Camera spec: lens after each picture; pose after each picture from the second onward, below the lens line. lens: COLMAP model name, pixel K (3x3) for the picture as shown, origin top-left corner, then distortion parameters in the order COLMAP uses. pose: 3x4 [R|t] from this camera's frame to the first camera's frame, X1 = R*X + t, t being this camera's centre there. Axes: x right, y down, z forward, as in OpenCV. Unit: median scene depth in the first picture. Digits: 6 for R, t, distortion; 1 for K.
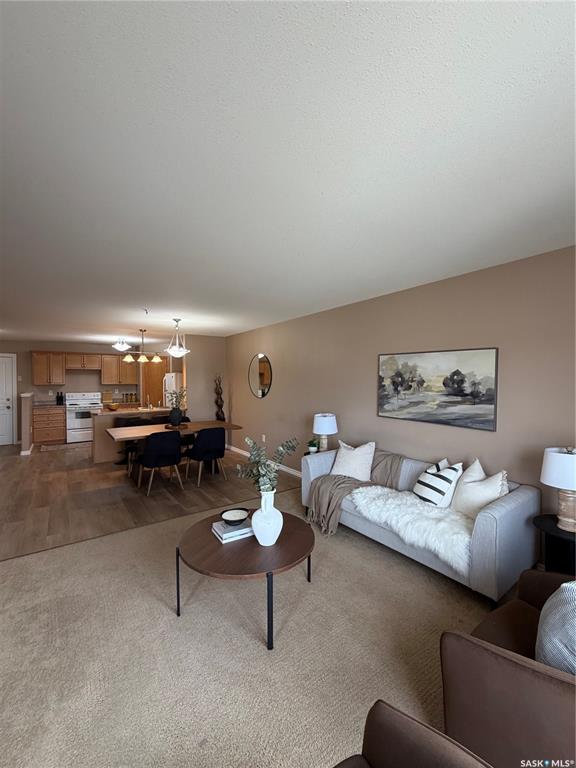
lens RADIAL K [[319.3, 0, 287.7], [0, 319.3, 384.5], [0, 0, 1]] dist [-0.001165, 0.000552]
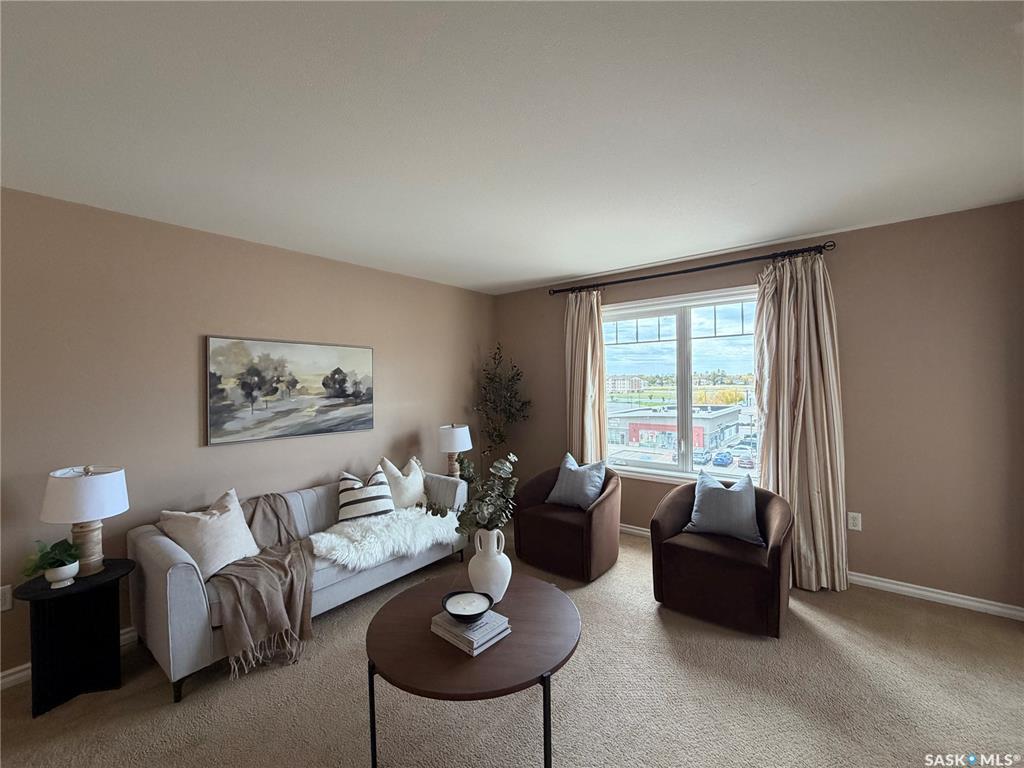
lens RADIAL K [[425.8, 0, 512.6], [0, 425.8, 384.7], [0, 0, 1]] dist [-0.001165, 0.000552]
pose [[-0.274226, -0.004800, 0.961653, -0.626824], [0.031440, 0.999408, 0.013954, -0.000774], [-0.961151, 0.034061, -0.273913, 0.750088]]
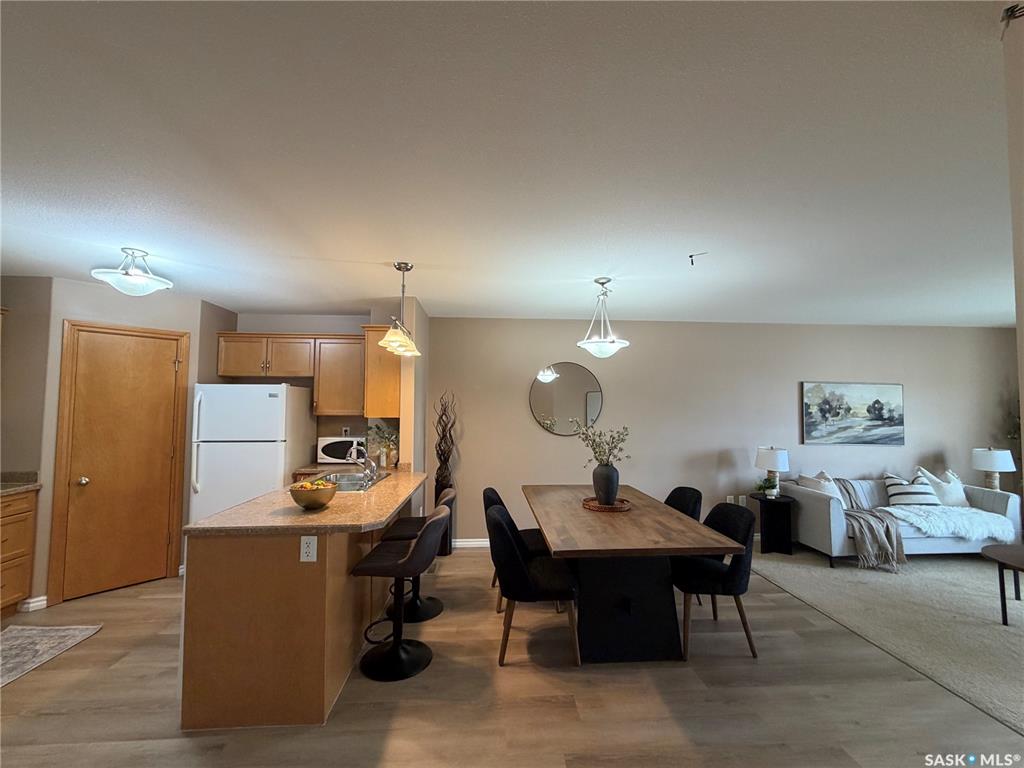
lens RADIAL K [[425.8, 0, 512.6], [0, 425.8, 384.7], [0, 0, 1]] dist [-0.001165, 0.000552]
pose [[0.527099, 0.049157, 0.848381, -1.424924], [0.006639, 0.998057, -0.061955, -0.008431], [-0.849778, 0.038289, 0.525748, 1.161648]]
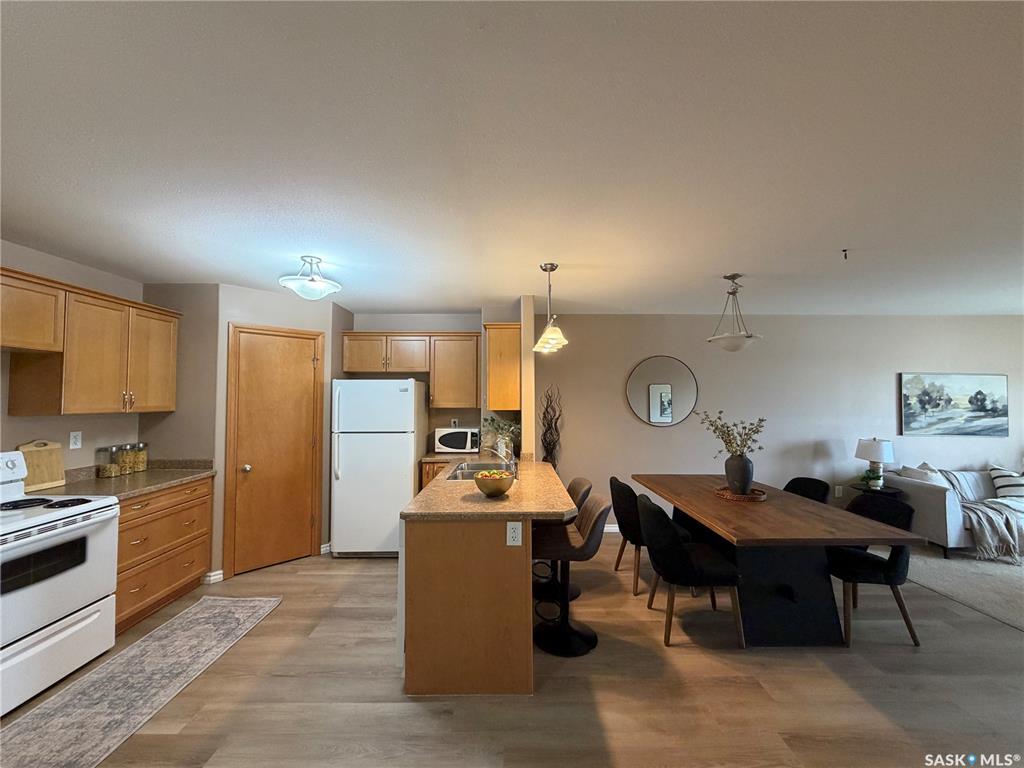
lens RADIAL K [[406.8, 0, 509.6], [0, 406.8, 384.7], [0, 0, 1]] dist [-0.000154, 0.000144]
pose [[0.577168, 0.028945, 0.816113, -1.569974], [0.009769, 0.999055, -0.042342, -0.016279], [-0.816567, 0.032411, 0.576340, 1.372717]]
